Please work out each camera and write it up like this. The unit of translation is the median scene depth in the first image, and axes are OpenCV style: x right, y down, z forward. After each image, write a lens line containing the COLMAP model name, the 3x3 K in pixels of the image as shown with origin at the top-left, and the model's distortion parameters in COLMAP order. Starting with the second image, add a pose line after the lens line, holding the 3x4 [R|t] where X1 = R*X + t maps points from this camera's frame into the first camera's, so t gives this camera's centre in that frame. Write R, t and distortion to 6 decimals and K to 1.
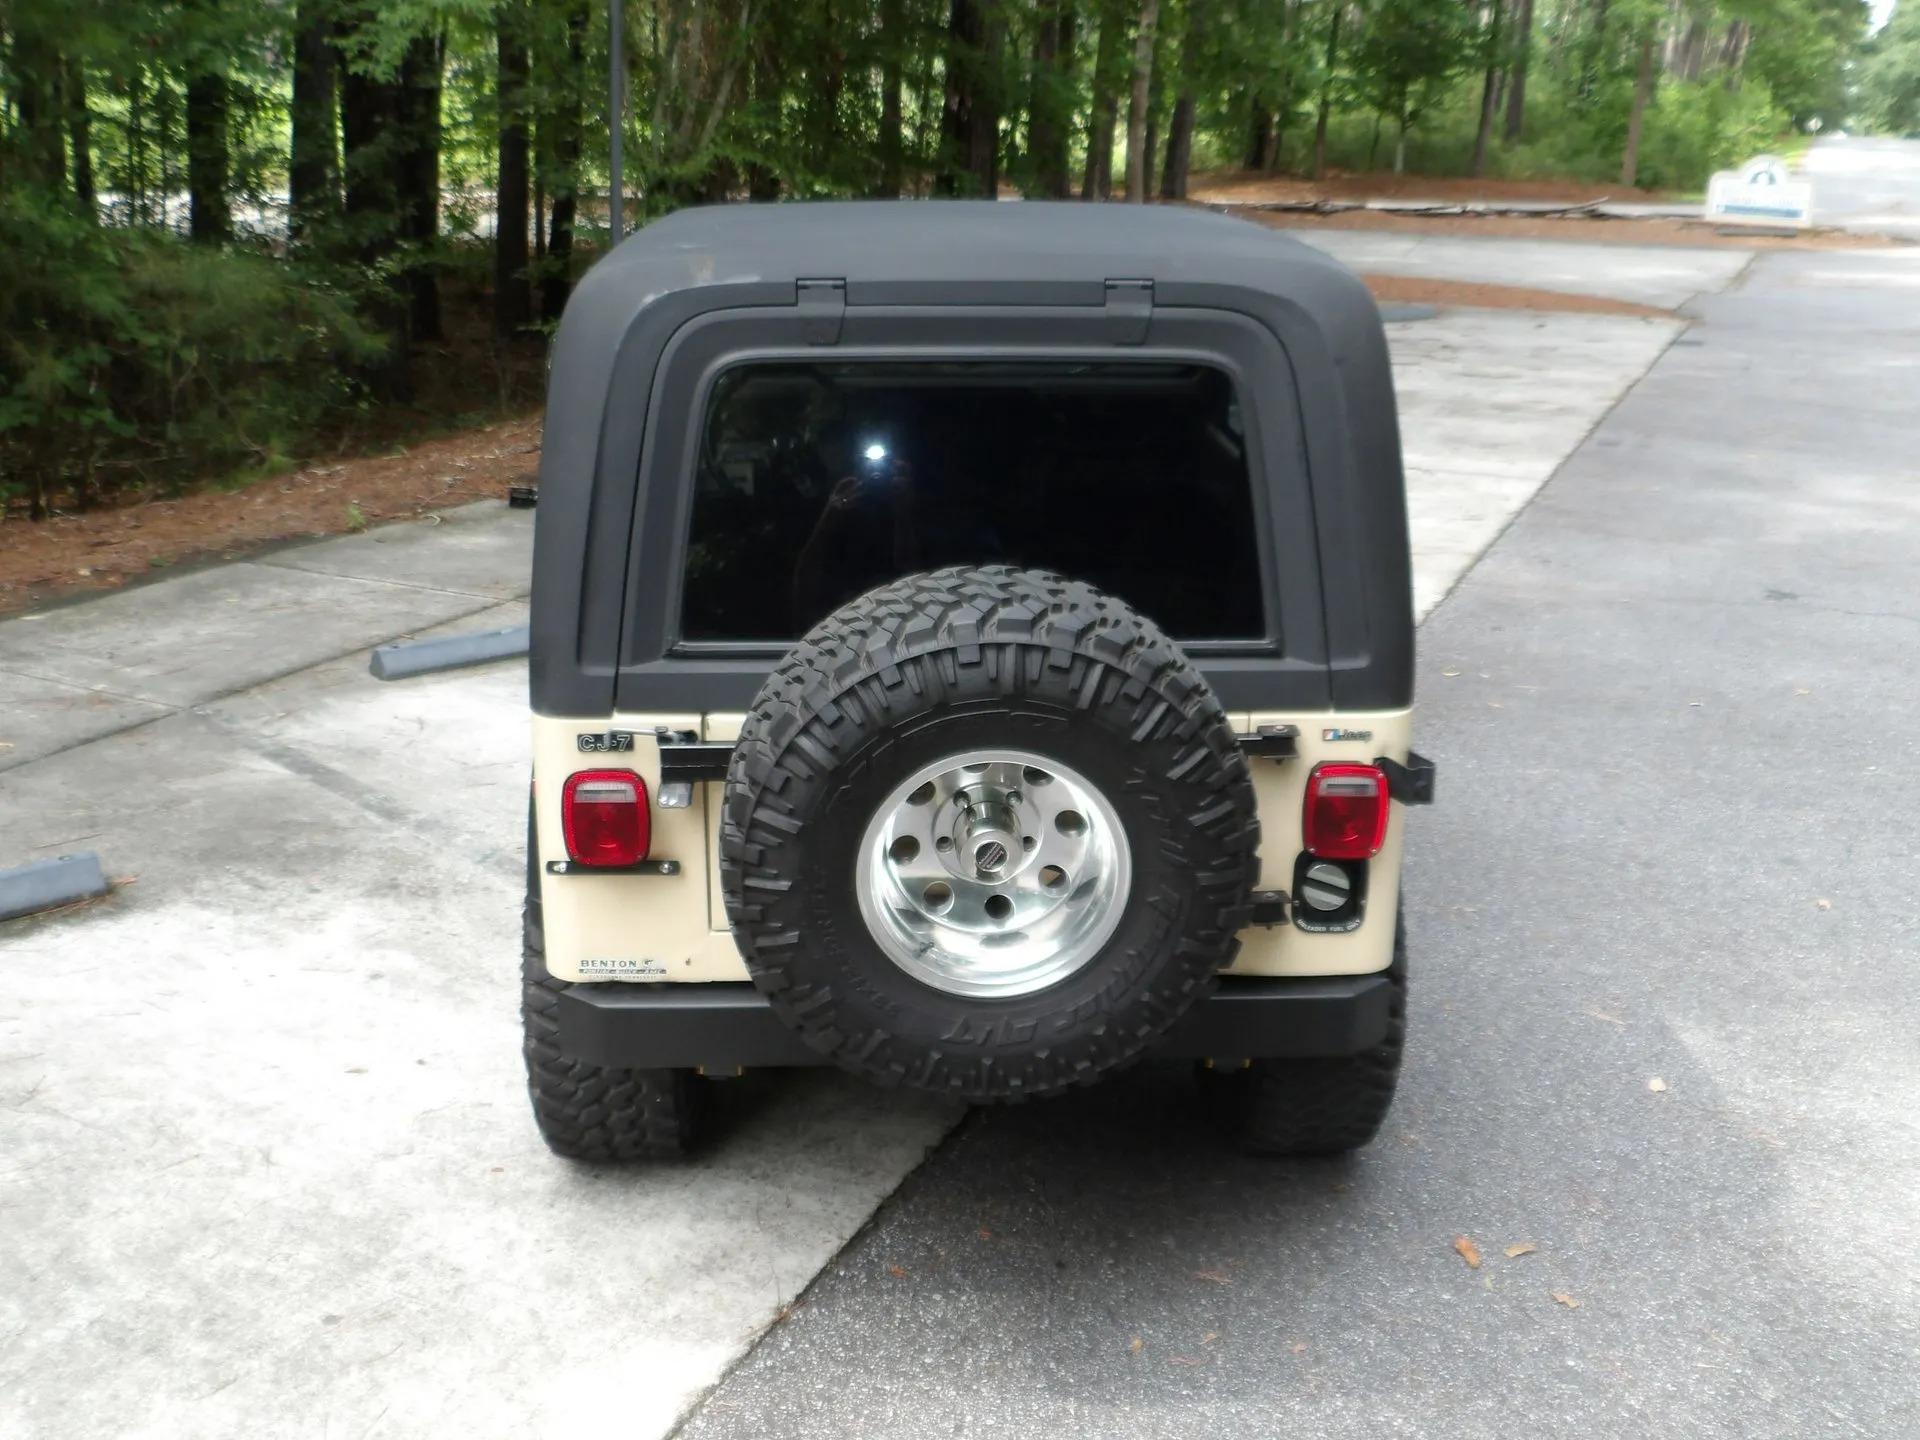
lens RADIAL K [[1906.9, 0, 962.1], [0, 1906.9, 703.8], [0, 0, 1]] dist [-0.038010, 0.045000]
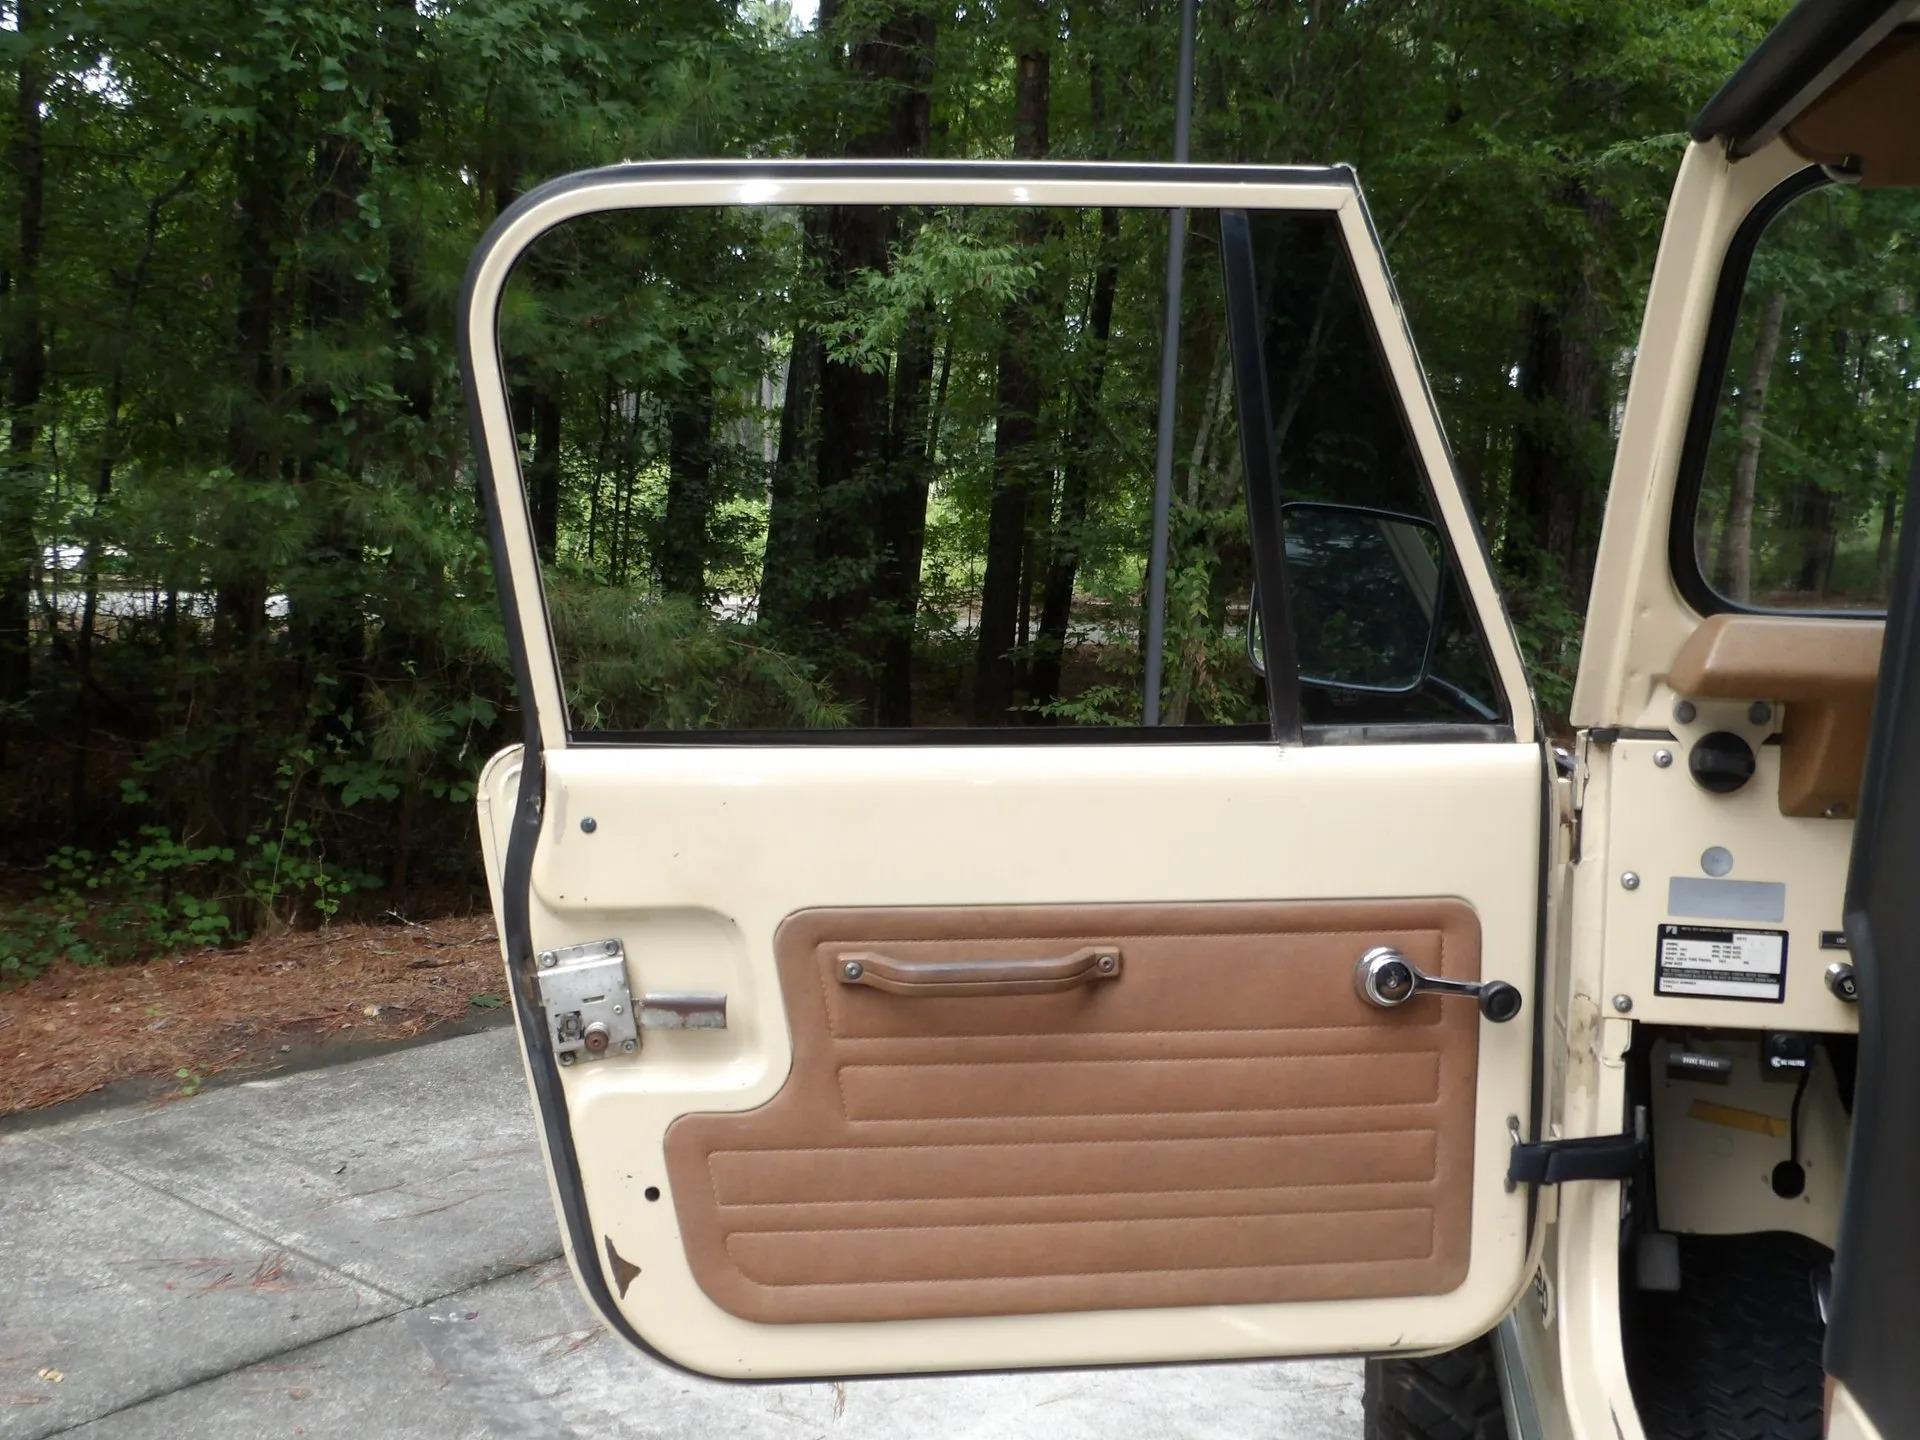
lens RADIAL K [[1906.9, 0, 962.1], [0, 1906.9, 703.8], [0, 0, 1]] dist [-0.038010, 0.045000]
pose [[0.972868, 0.023786, -0.230136, -0.114093], [-0.074347, 0.974085, -0.213613, -0.047724], [0.219091, 0.224927, 0.949424, 0.394420]]
